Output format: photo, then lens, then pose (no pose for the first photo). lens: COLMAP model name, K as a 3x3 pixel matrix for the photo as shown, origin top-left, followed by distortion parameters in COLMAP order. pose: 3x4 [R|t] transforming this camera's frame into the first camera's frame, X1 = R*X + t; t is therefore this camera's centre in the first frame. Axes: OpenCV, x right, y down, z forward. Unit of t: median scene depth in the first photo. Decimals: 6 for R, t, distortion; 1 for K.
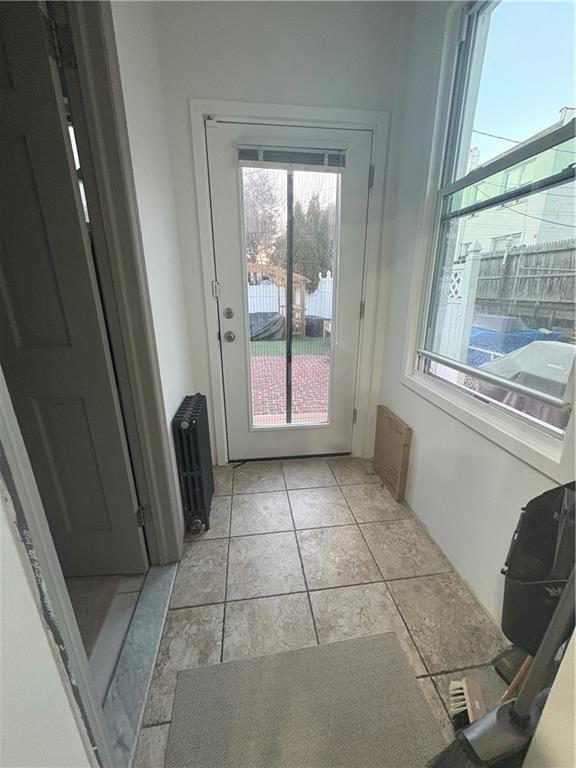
lens RADIAL K [[304.5, 0, 286.9], [0, 304.5, 383.3], [0, 0, 1]] dist [0.001769, 0.000385]
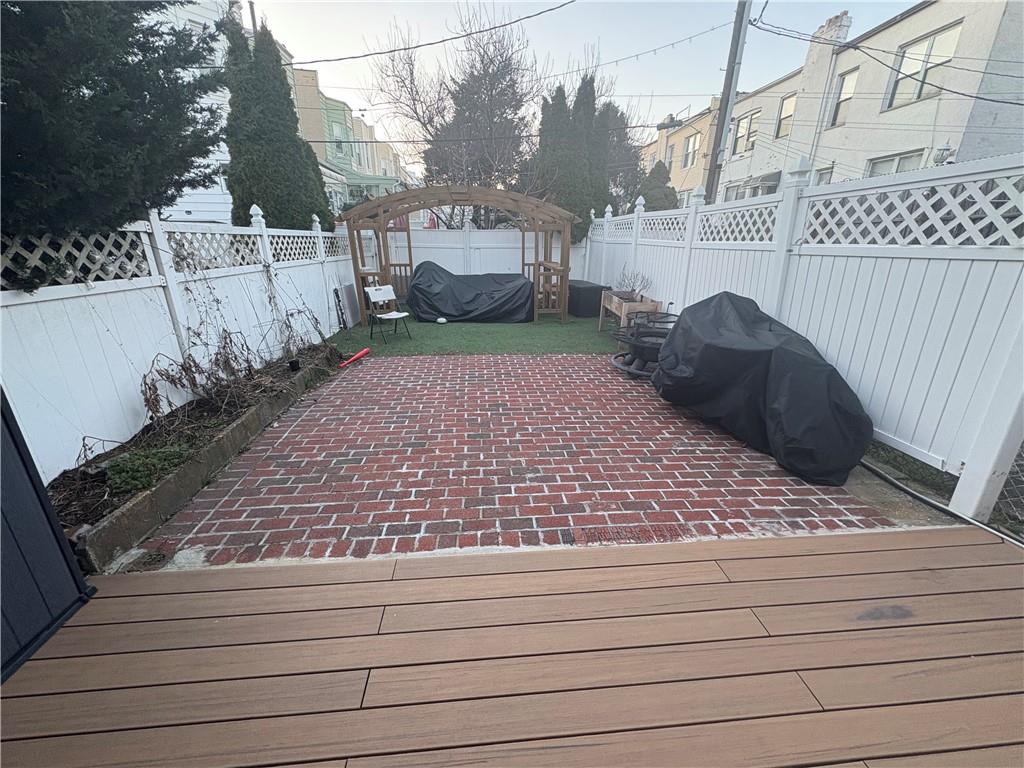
lens RADIAL K [[406.1, 0, 515.3], [0, 406.1, 381.2], [0, 0, 1]] dist [0.001769, 0.000385]
pose [[0.999200, 0.024007, -0.031999, -0.010381], [-0.023100, 0.999329, 0.028408, -0.042718], [0.032659, -0.027646, 0.999084, 0.185048]]
